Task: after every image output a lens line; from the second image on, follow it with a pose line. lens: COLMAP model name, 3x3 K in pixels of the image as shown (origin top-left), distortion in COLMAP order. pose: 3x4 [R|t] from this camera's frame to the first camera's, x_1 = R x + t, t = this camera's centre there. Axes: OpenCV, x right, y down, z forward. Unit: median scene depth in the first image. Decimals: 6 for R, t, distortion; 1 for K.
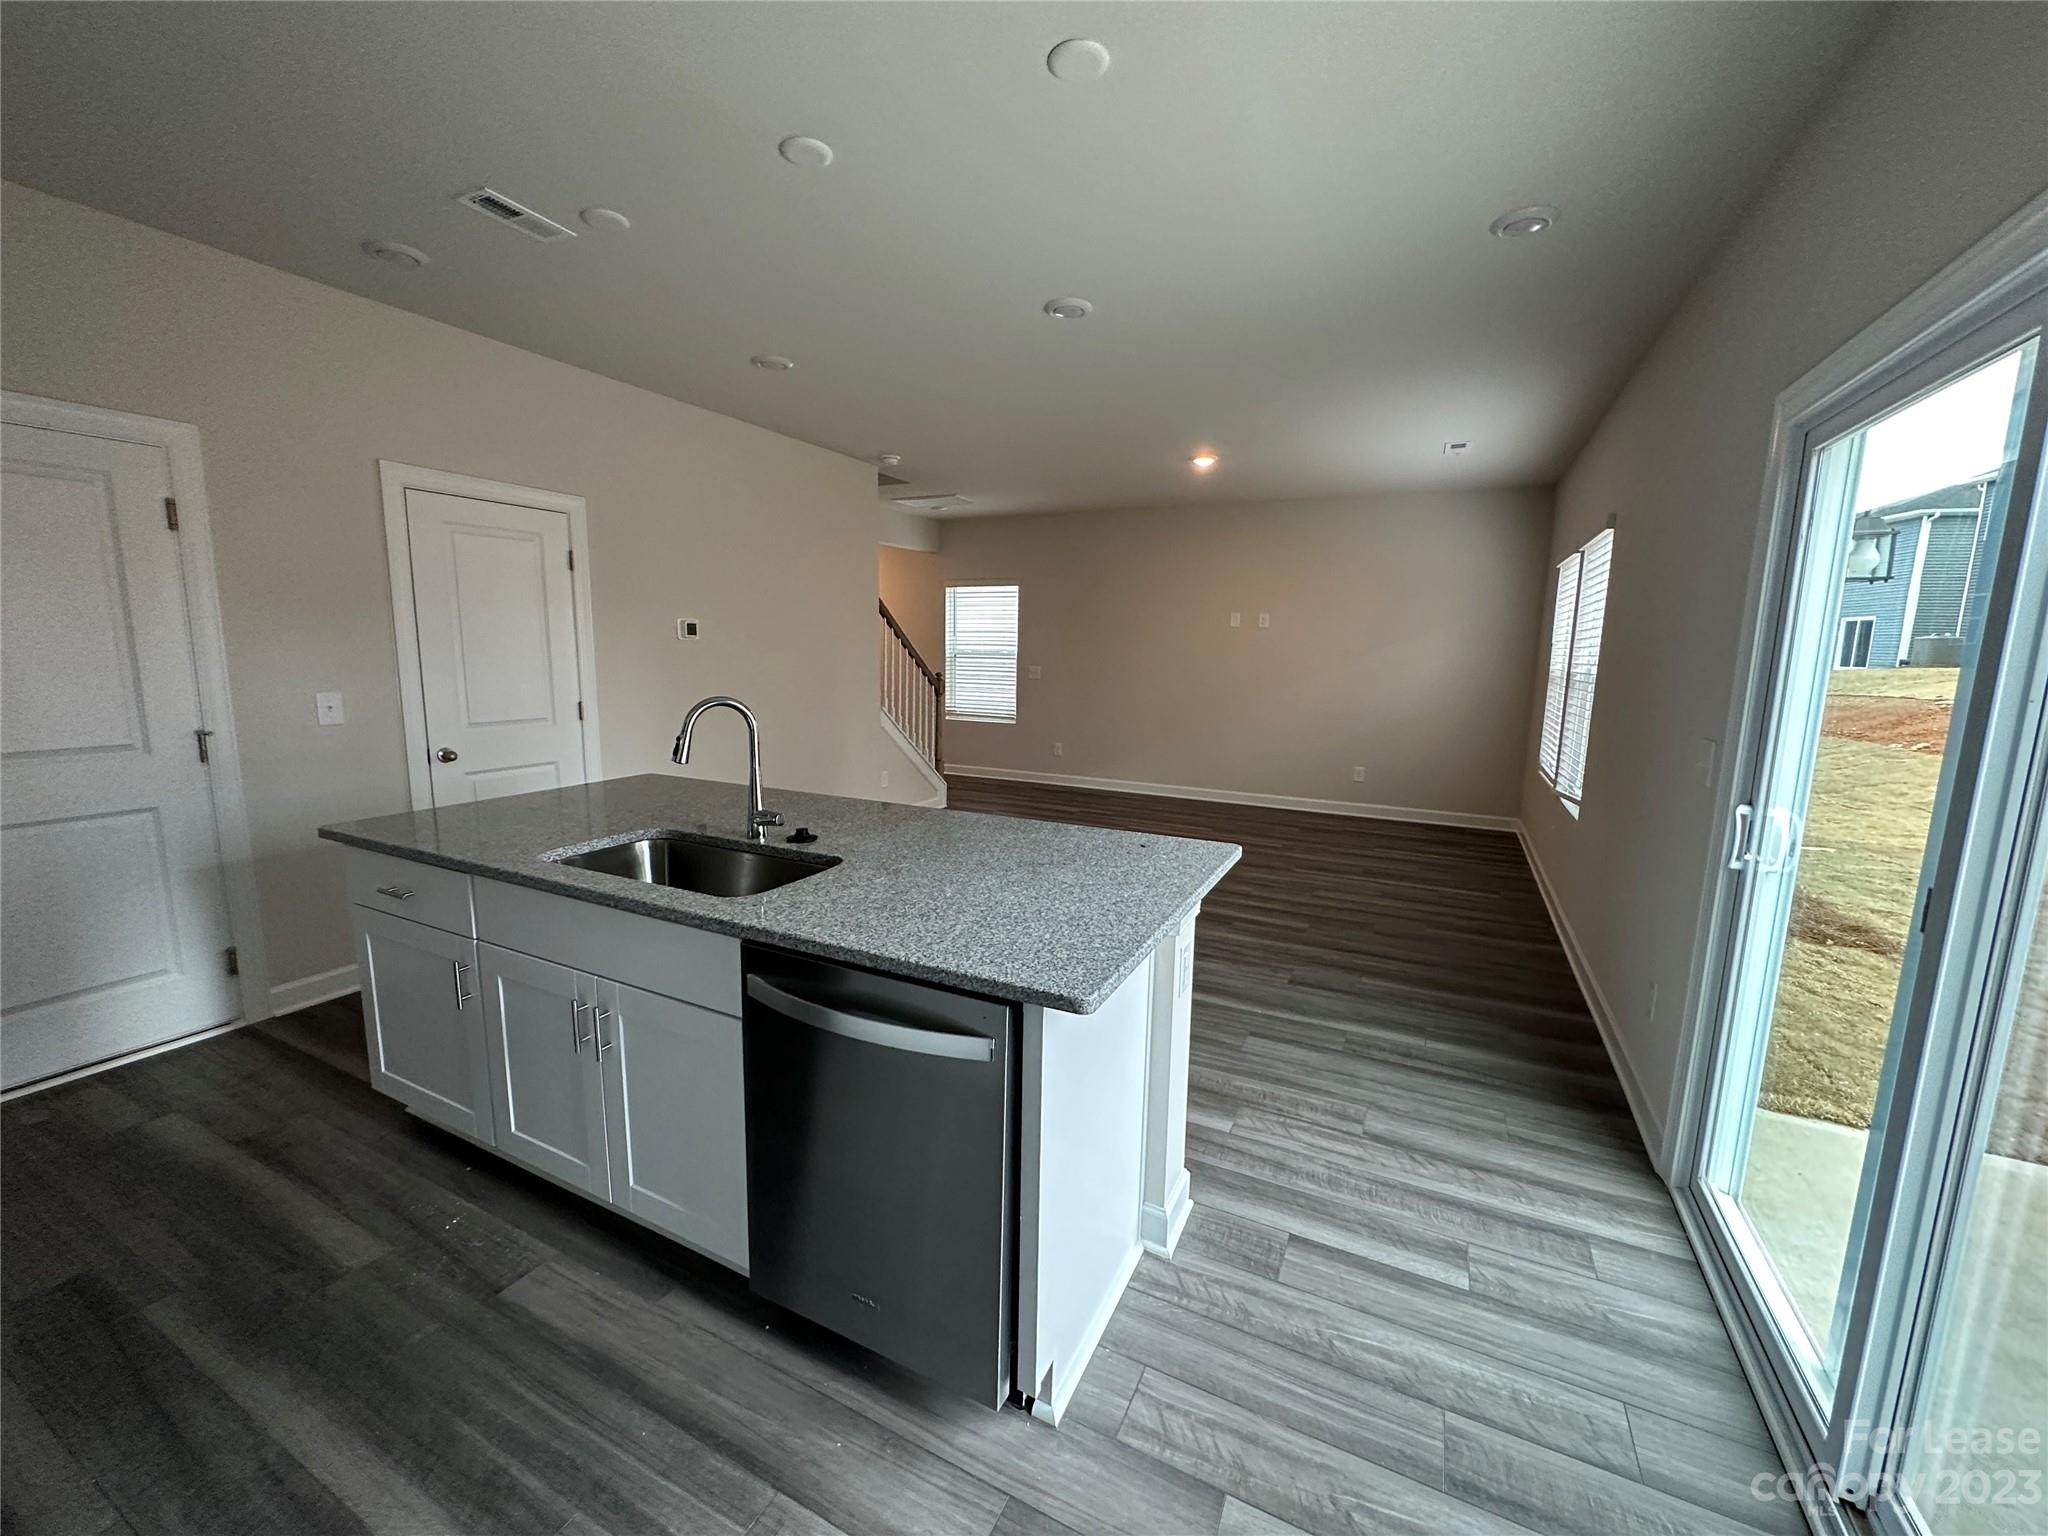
lens RADIAL K [[814.1, 0, 1024.0], [0, 814.1, 768.0], [0, 0, 1]] dist [-0.002390, -0.000724]
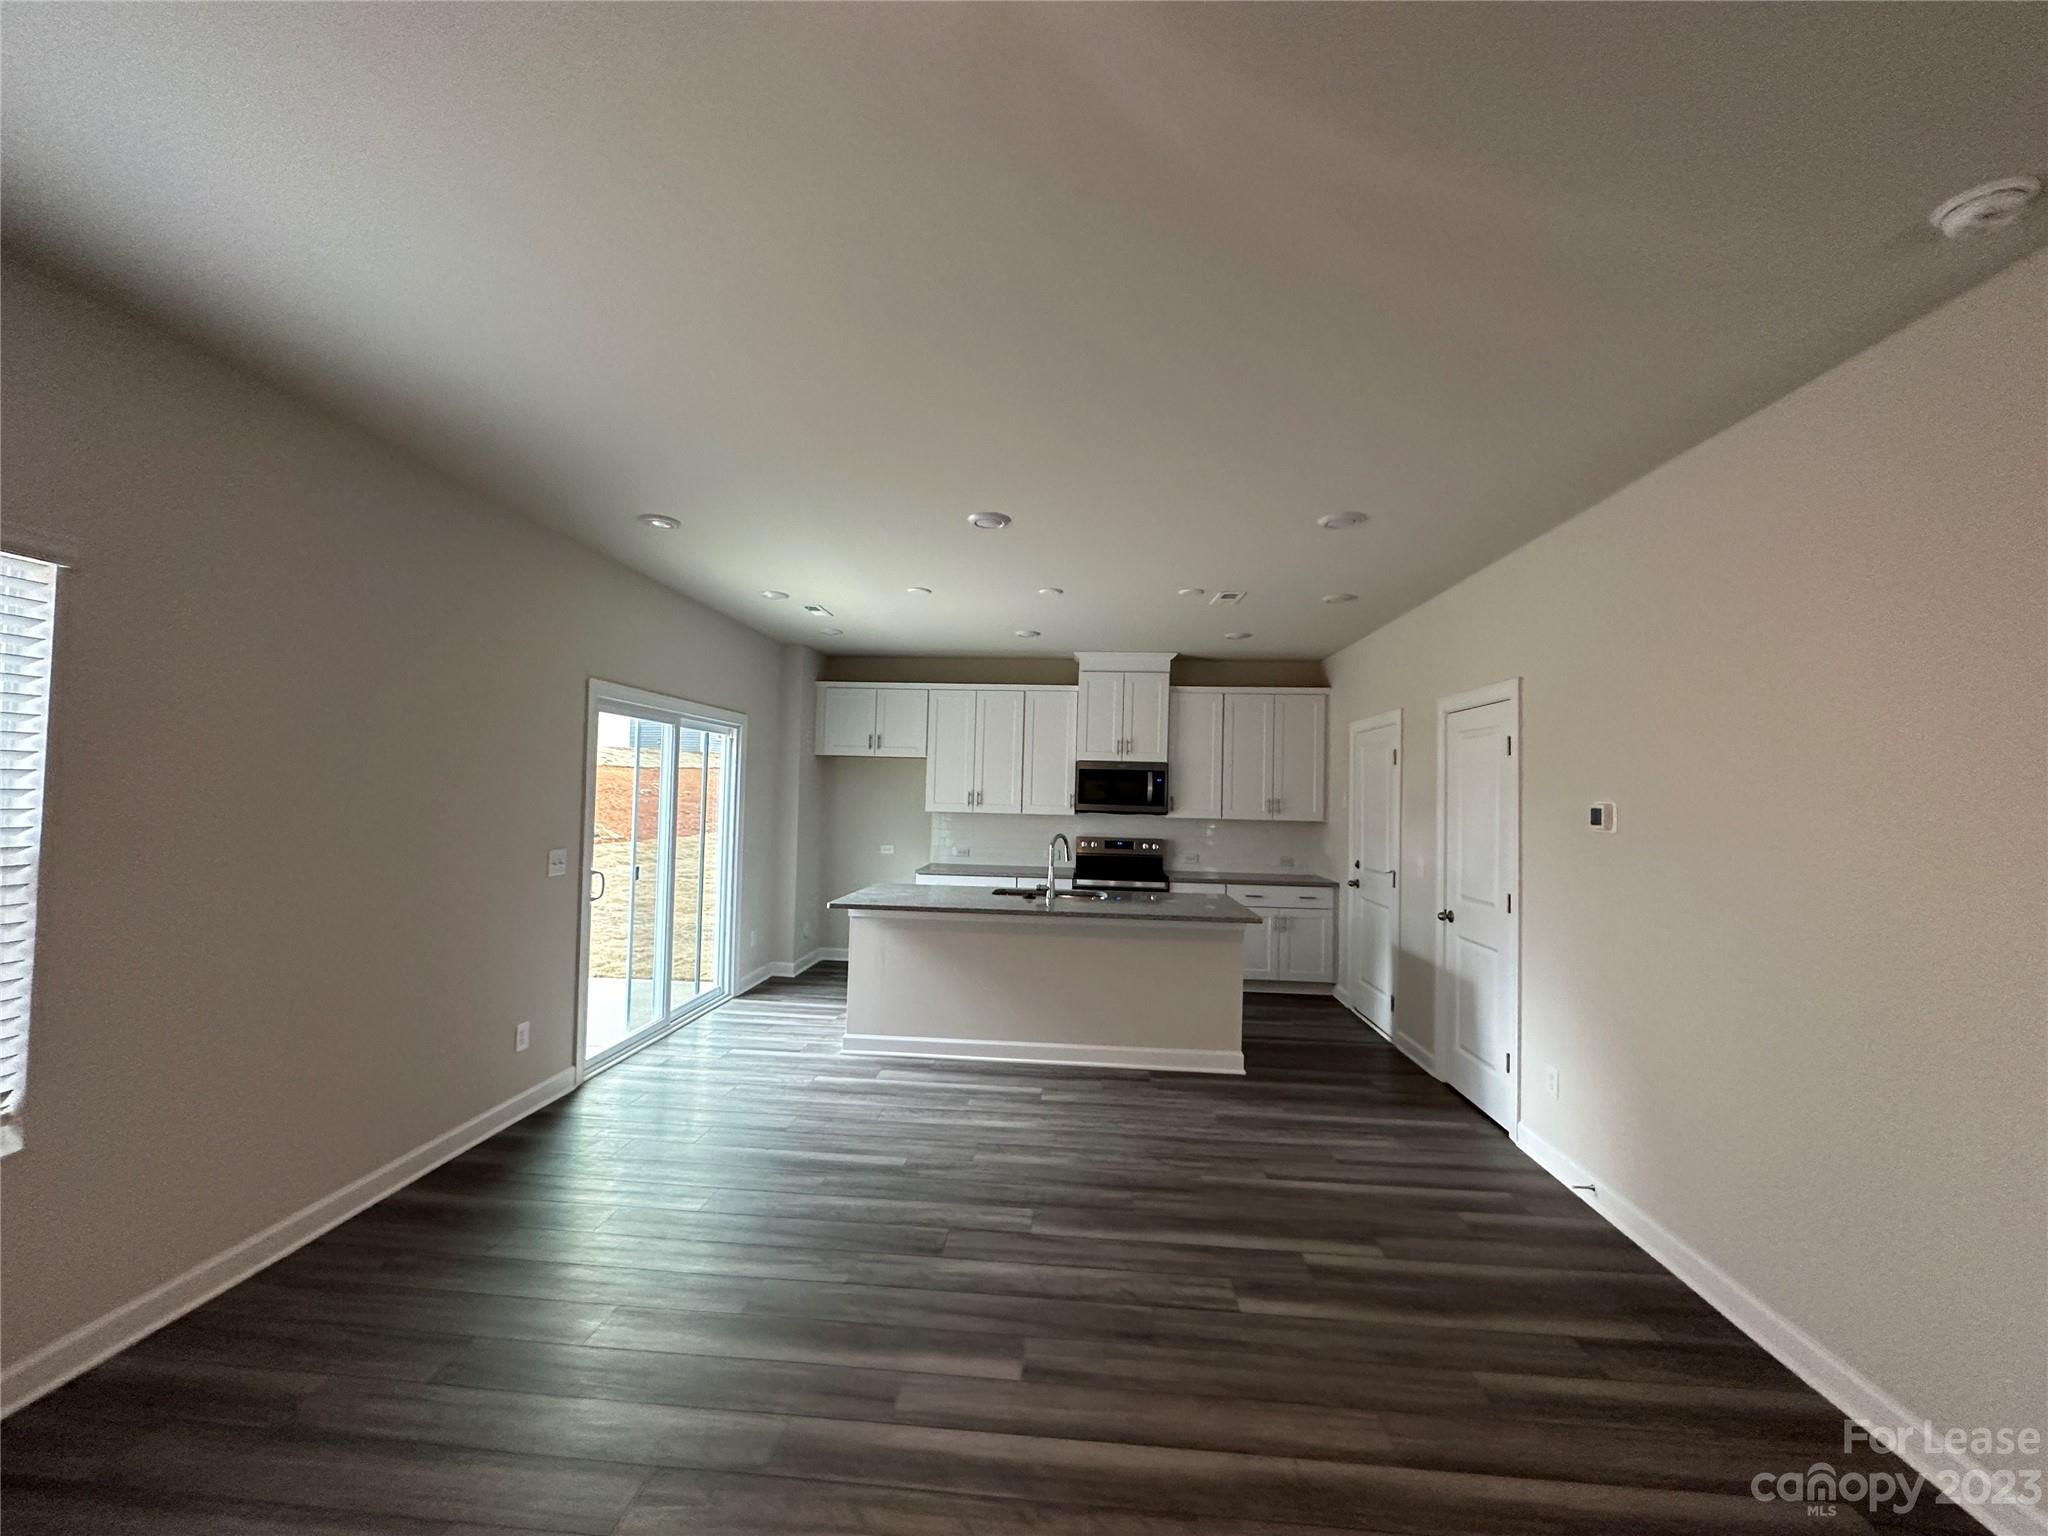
lens RADIAL K [[814.1, 0, 1024.0], [0, 814.1, 768.0], [0, 0, 1]] dist [-0.002390, -0.000724]
pose [[-0.923898, -0.051972, -0.379093, 0.488208], [-0.096005, 0.990527, 0.098180, -0.389511], [0.370400, 0.127103, -0.920135, 2.436775]]
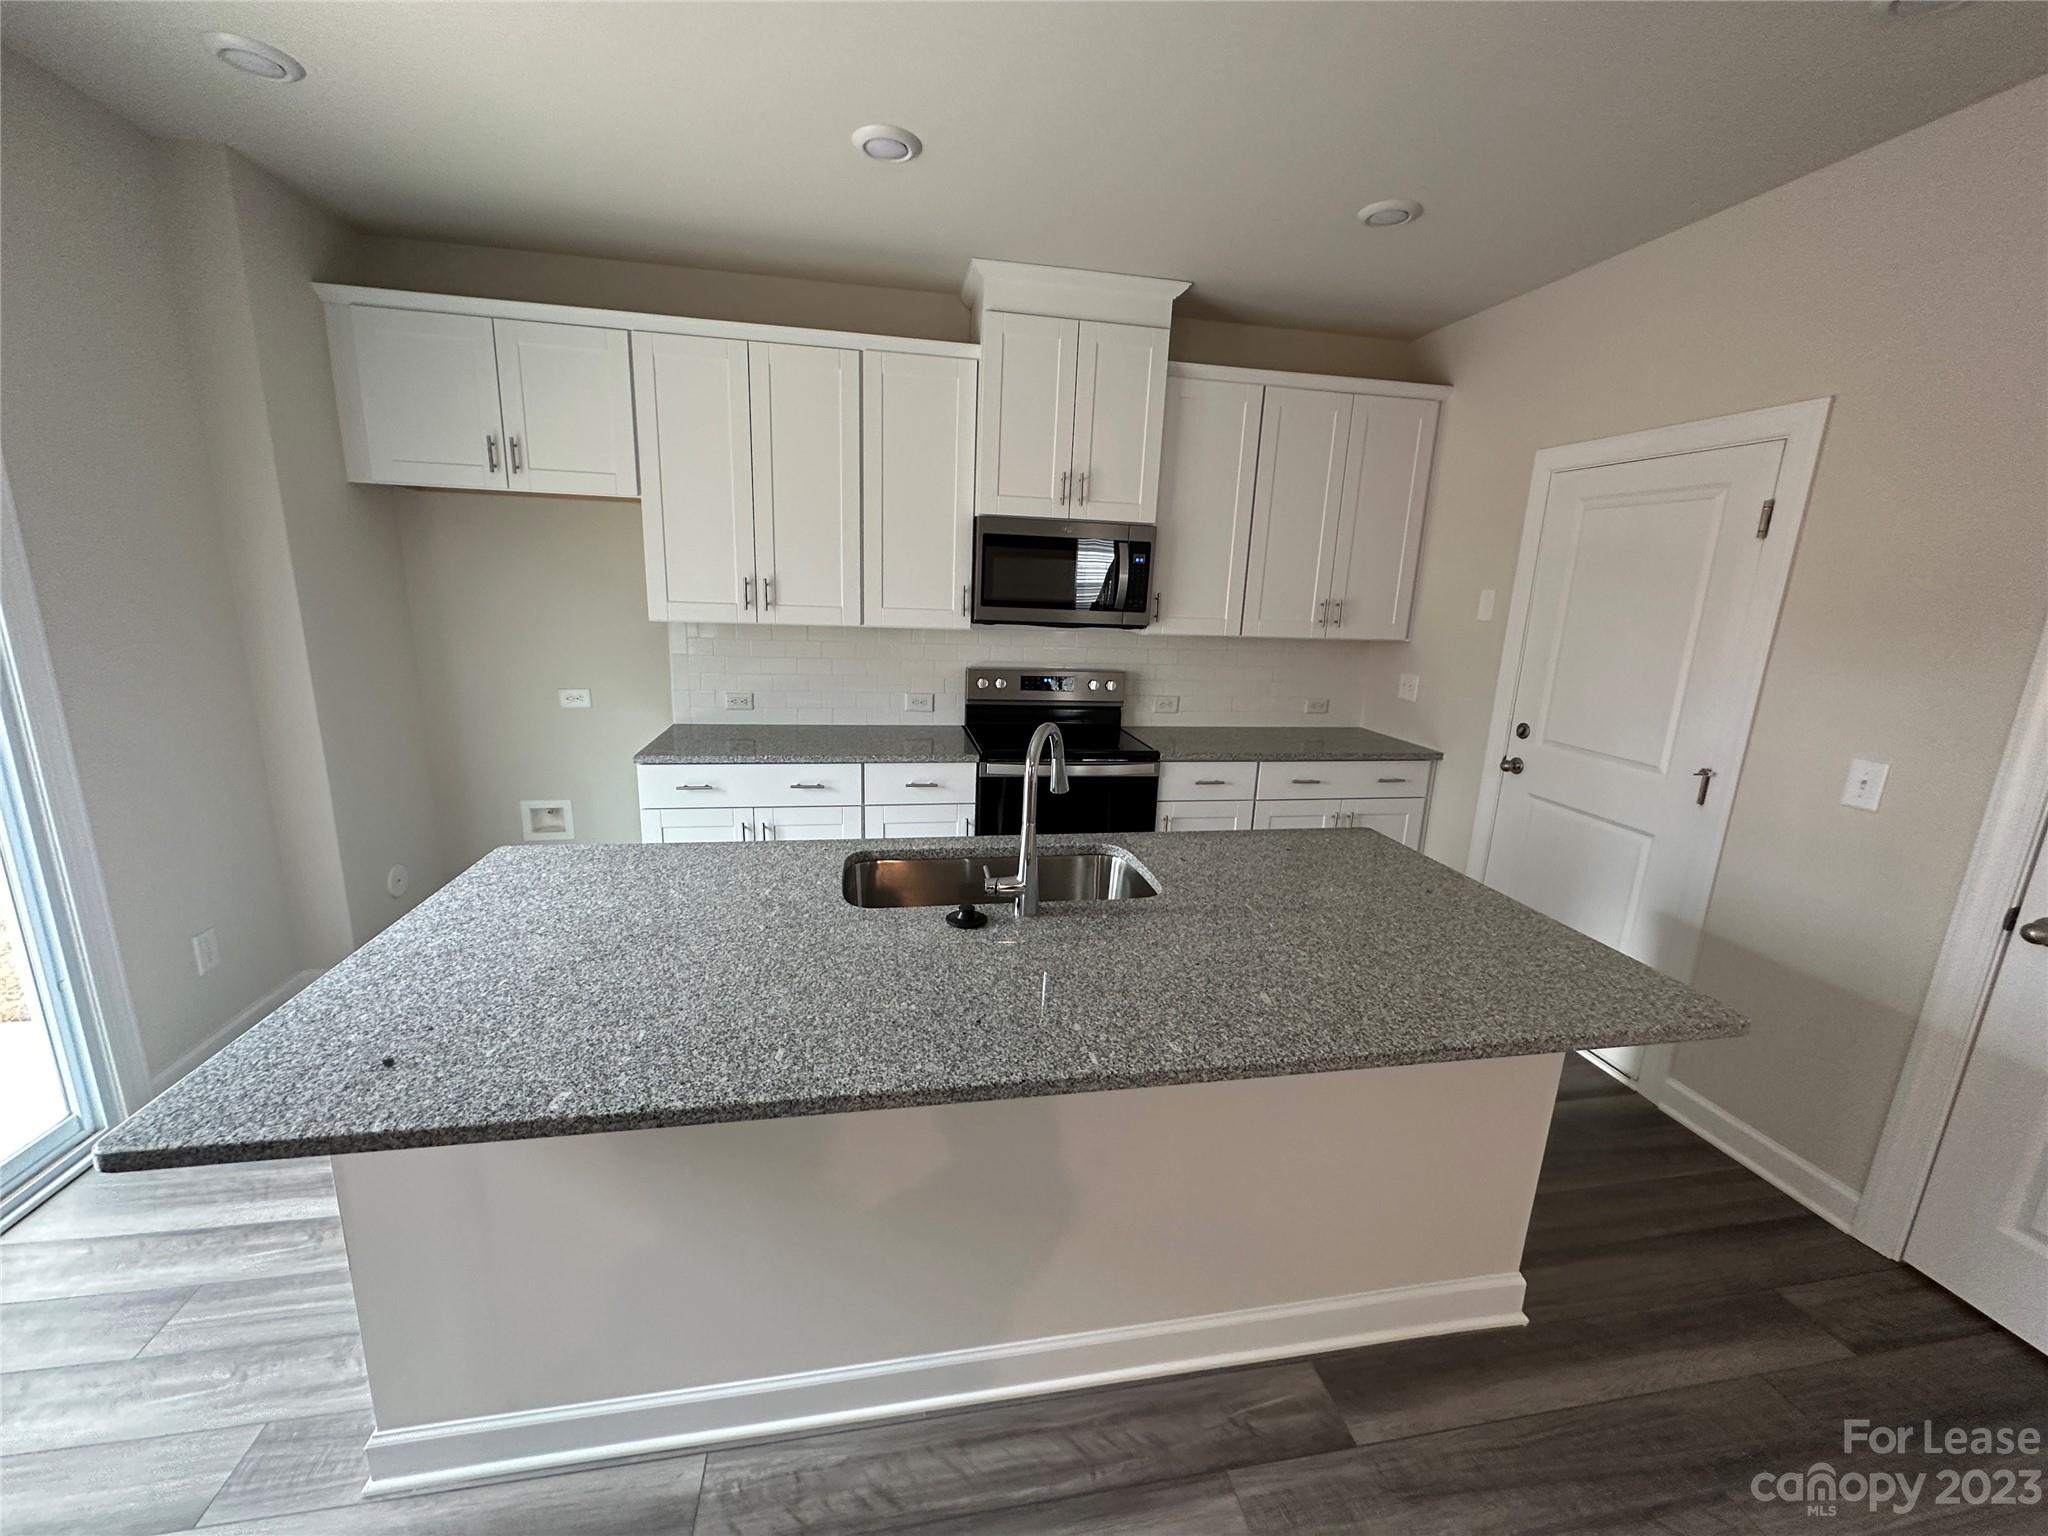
lens RADIAL K [[814.1, 0, 1024.0], [0, 814.1, 768.0], [0, 0, 1]] dist [-0.002390, -0.000724]
pose [[-0.792779, 0.092889, -0.602389, 0.096969], [-0.141223, 0.933430, 0.329793, -0.239691], [0.592923, 0.346525, -0.726886, 1.240635]]
